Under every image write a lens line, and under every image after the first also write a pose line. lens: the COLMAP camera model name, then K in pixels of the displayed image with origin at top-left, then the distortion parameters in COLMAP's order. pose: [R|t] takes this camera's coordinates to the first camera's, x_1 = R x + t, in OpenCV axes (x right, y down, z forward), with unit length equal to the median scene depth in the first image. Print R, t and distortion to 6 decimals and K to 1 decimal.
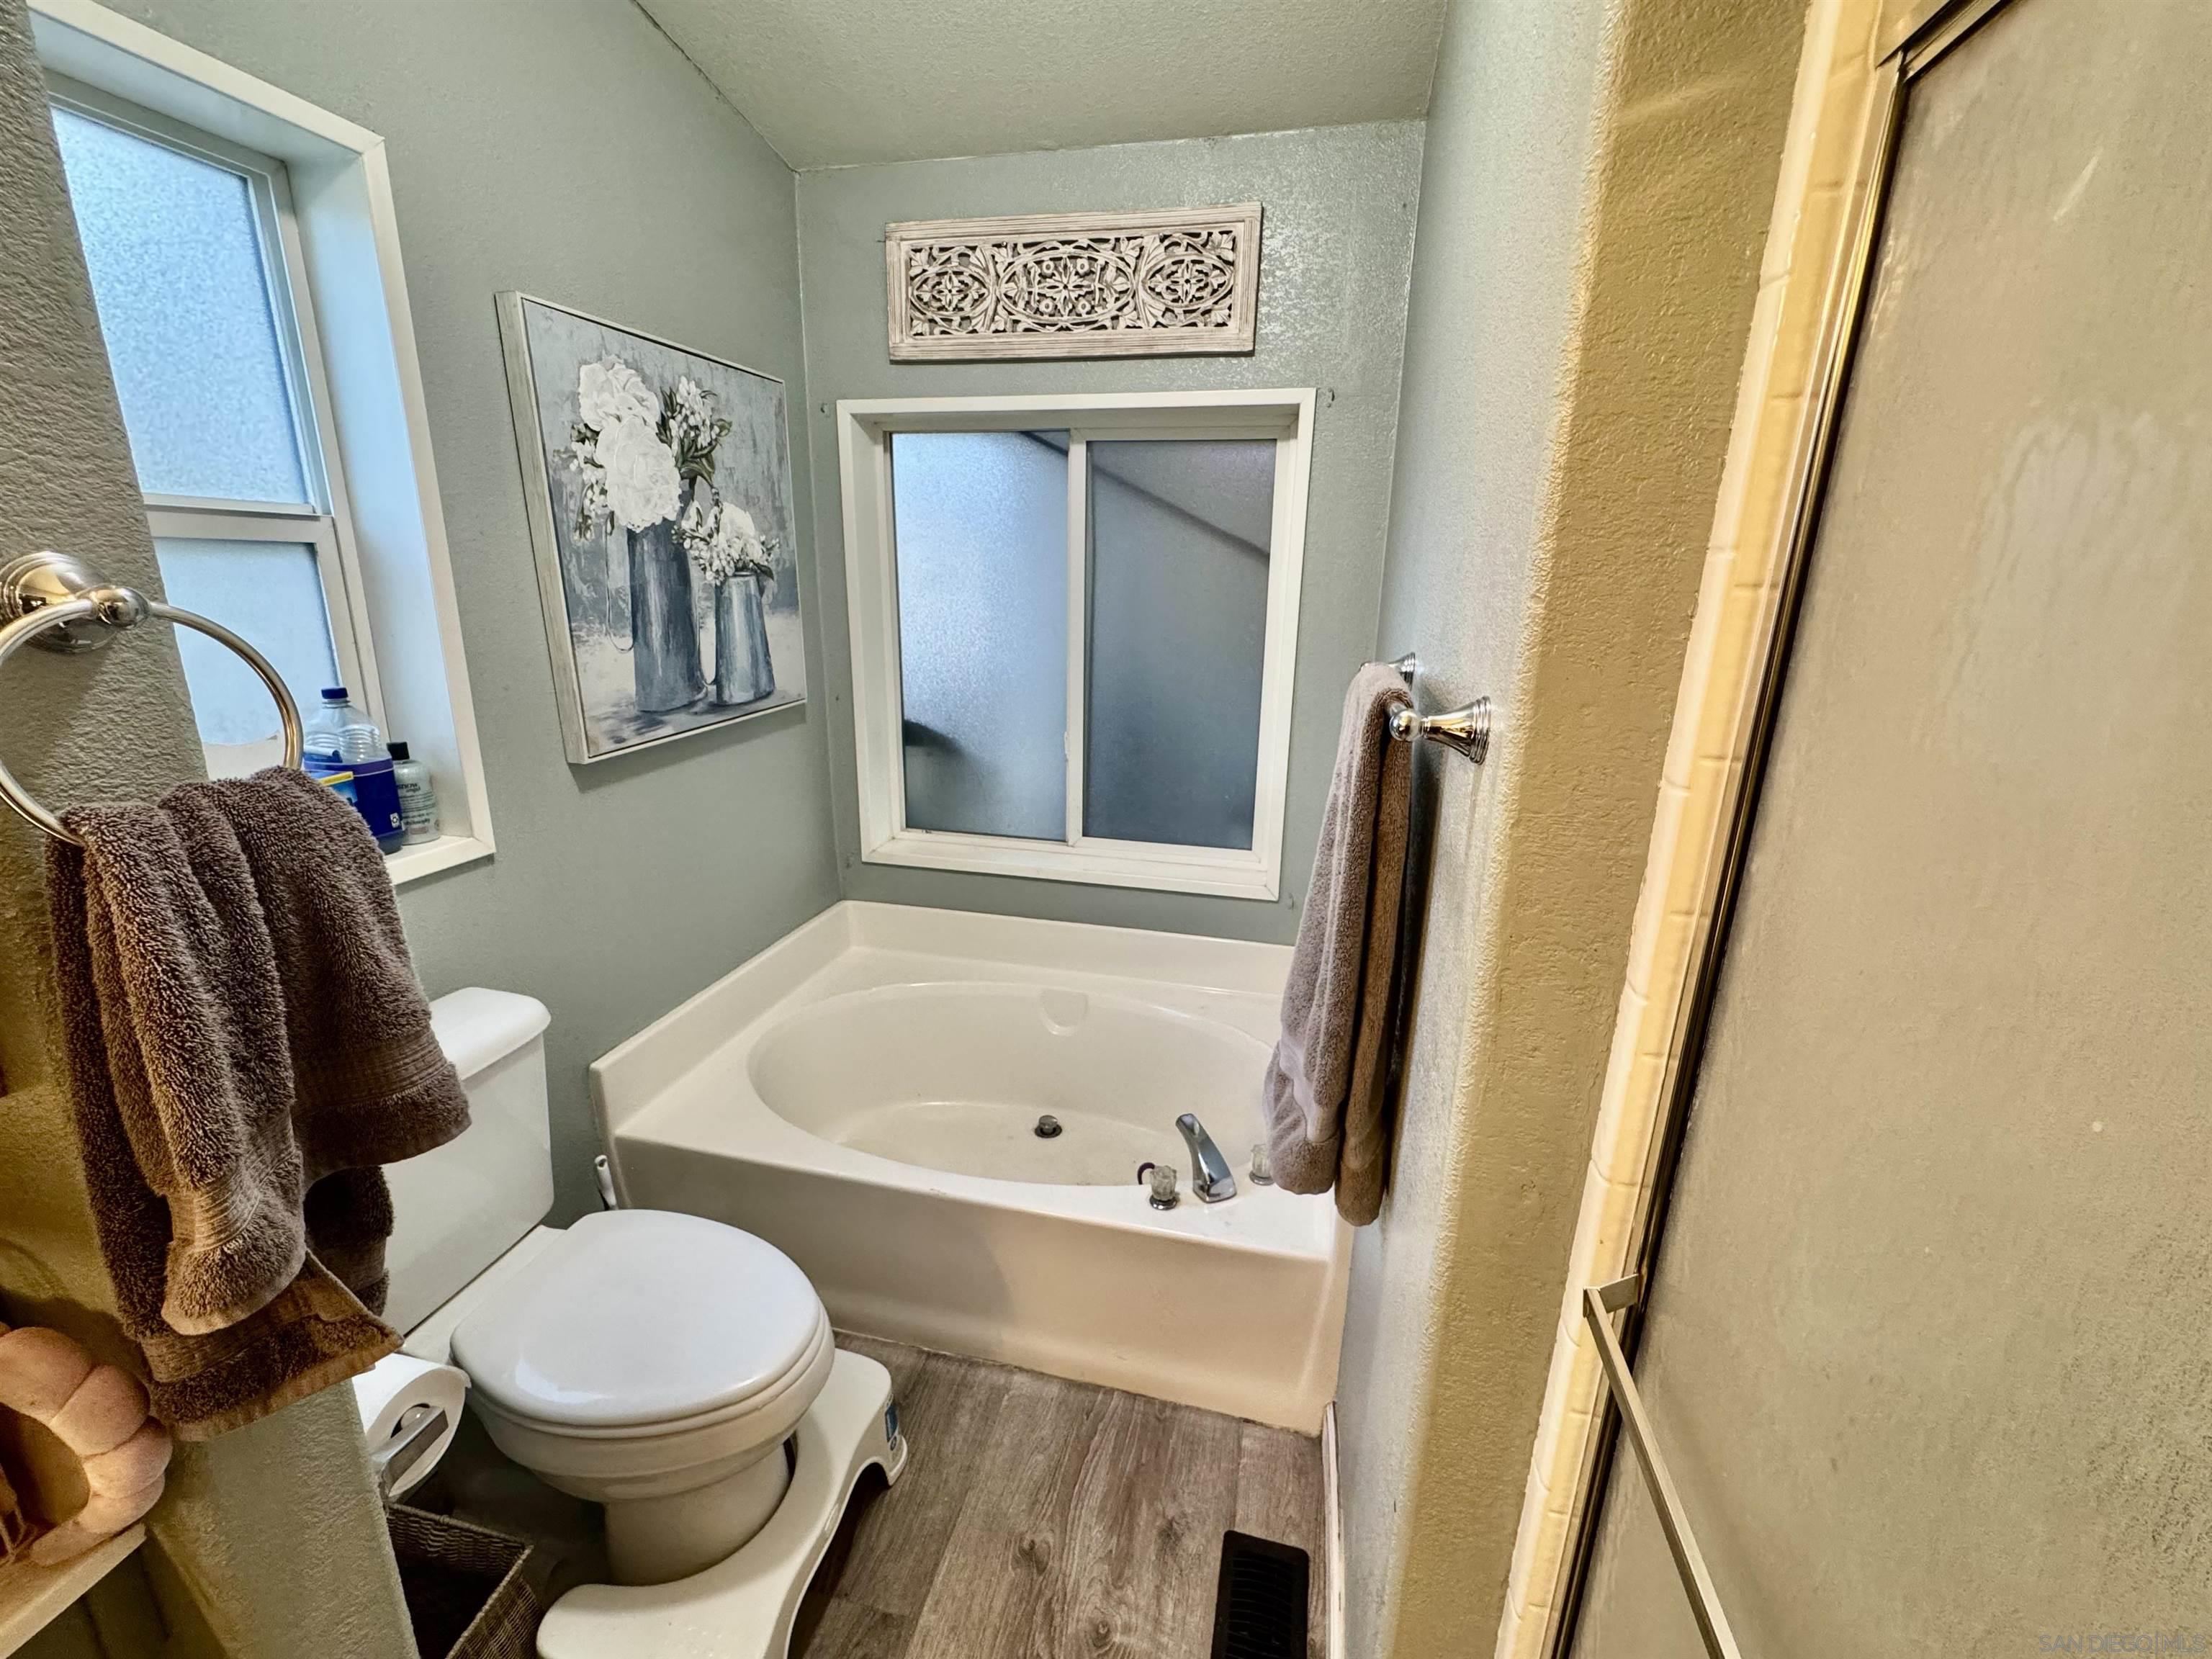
lens RADIAL K [[893.0, 0, 1105.3], [0, 893.0, 819.2], [0, 0, 1]] dist [-0.000343, 0.001069]
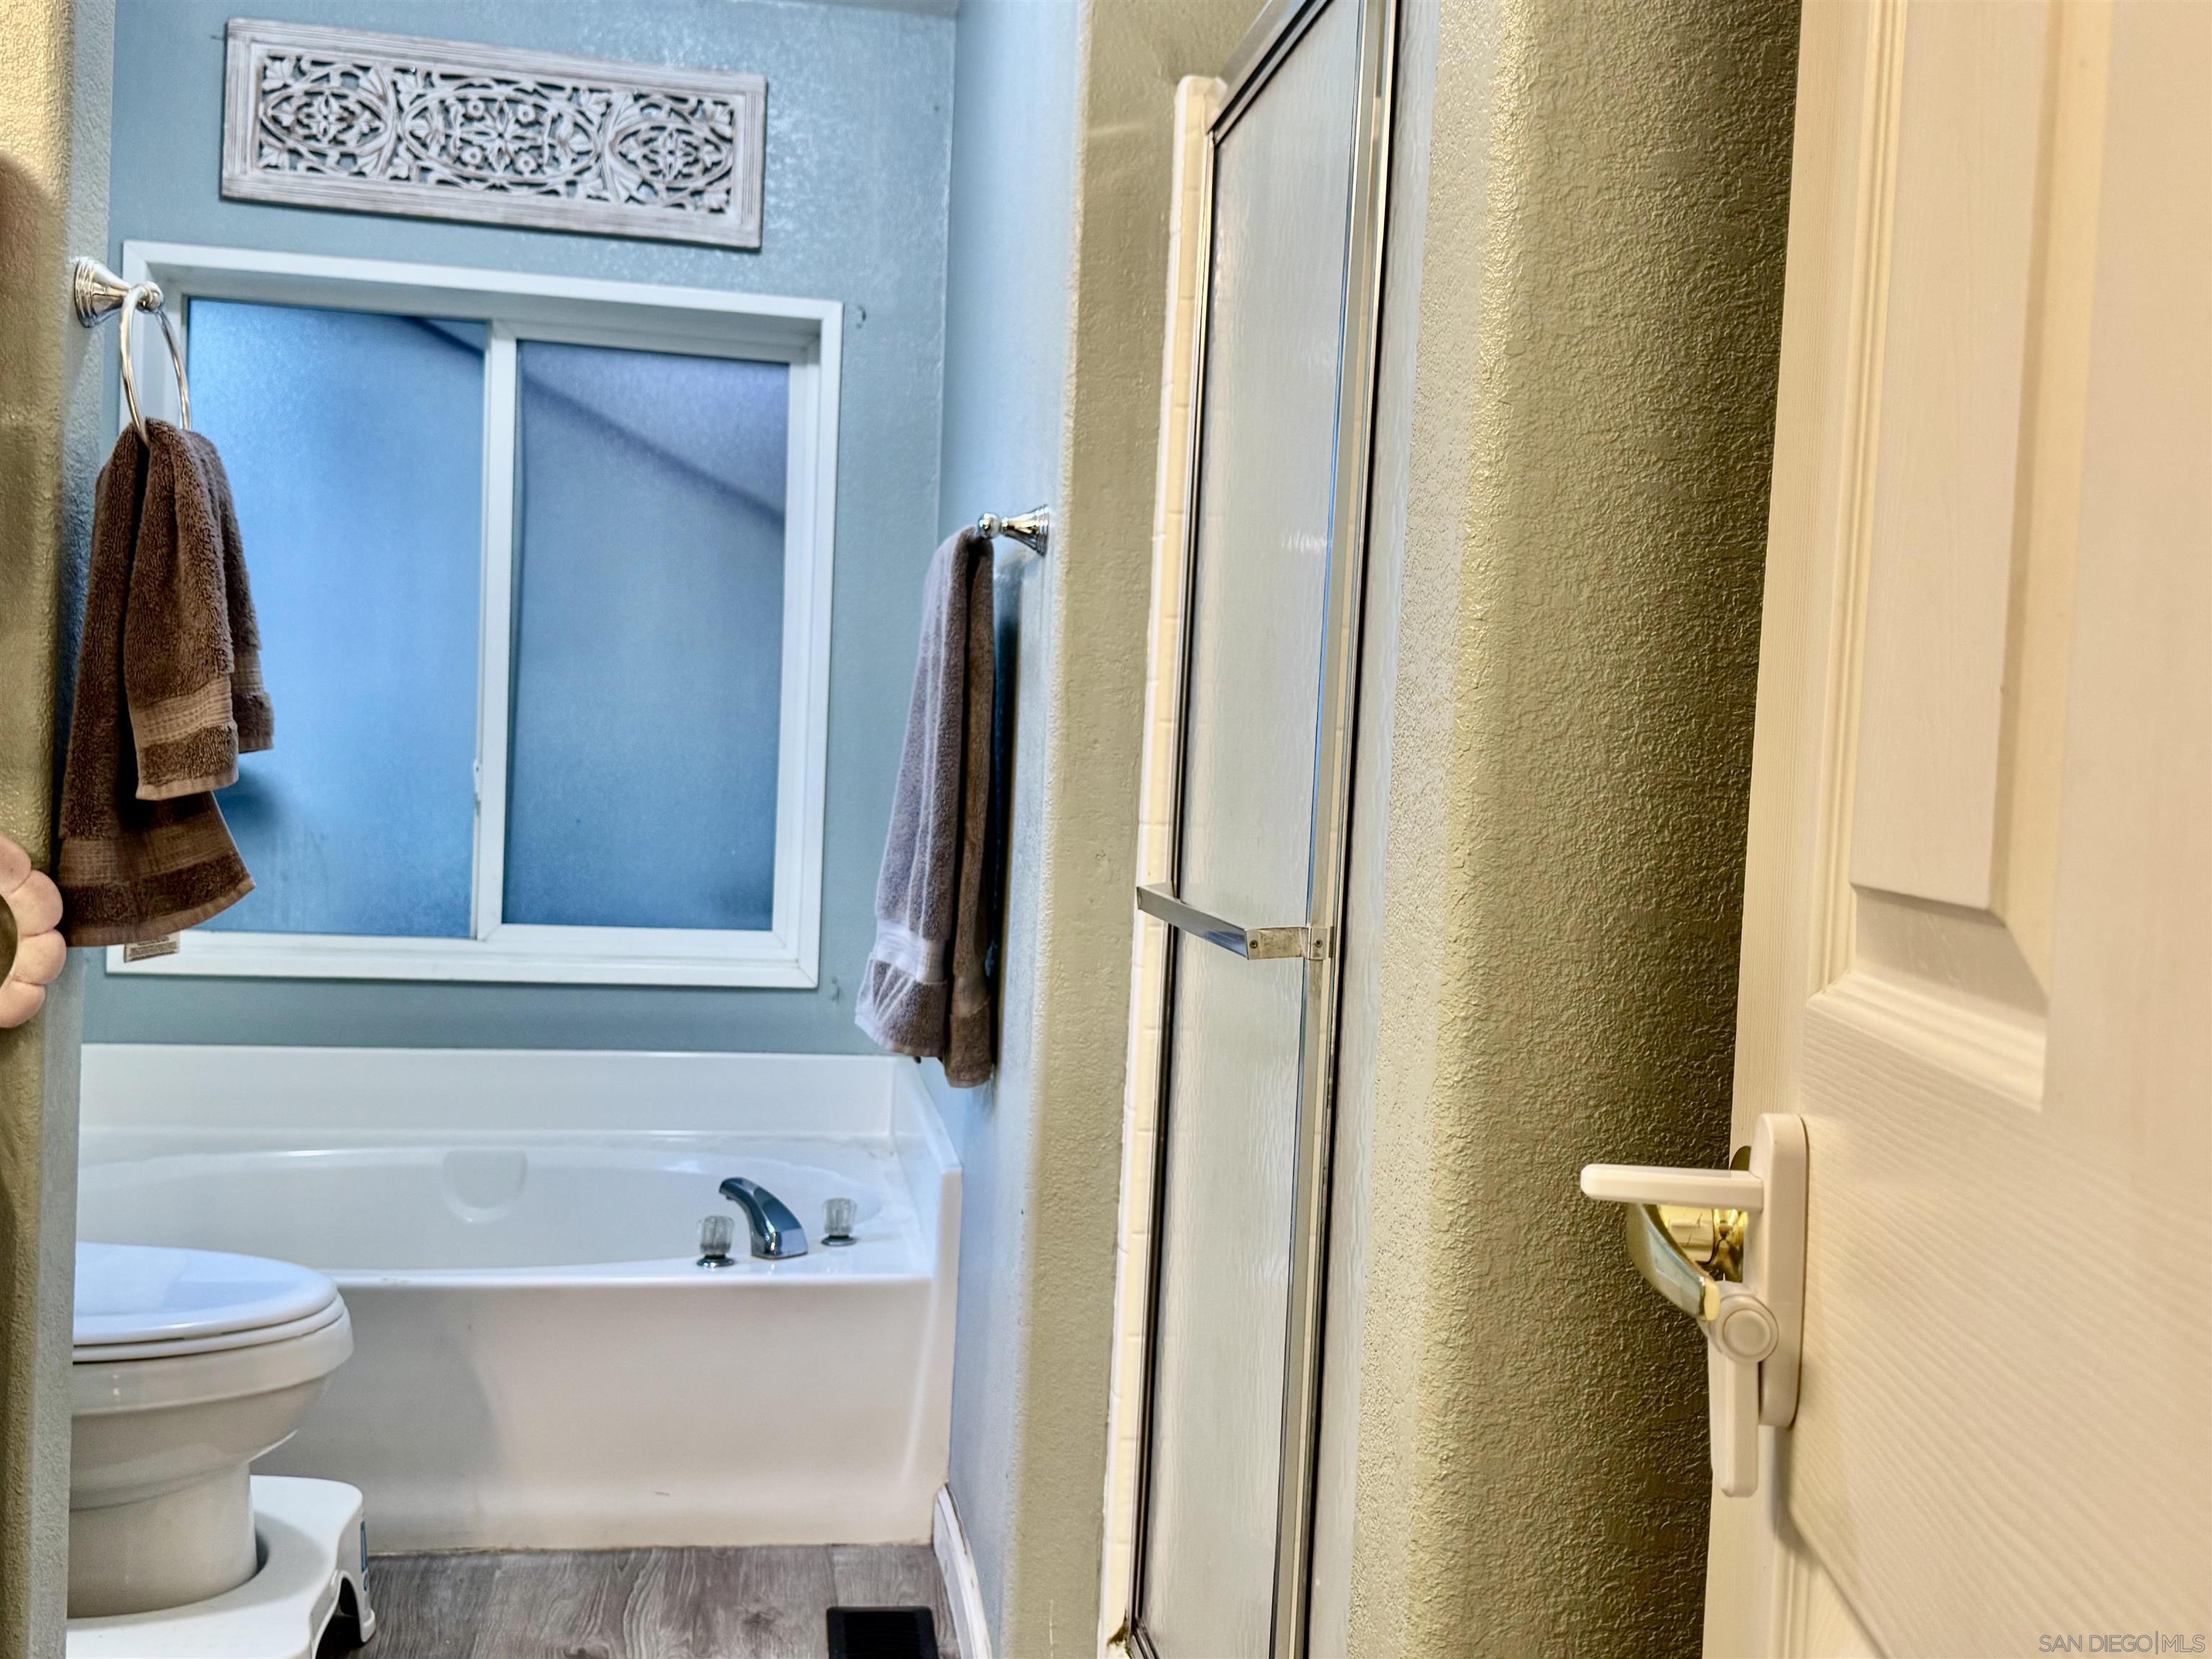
lens RADIAL K [[2025.1, 0, 1099.8], [0, 2025.1, 829.5], [0, 0, 1]] dist [0.143362, -0.317967]
pose [[0.923721, 0.009858, 0.382938, -0.237269], [0.073468, 0.976551, -0.202360, 0.348501], [-0.375954, 0.215058, 0.901337, -0.602146]]
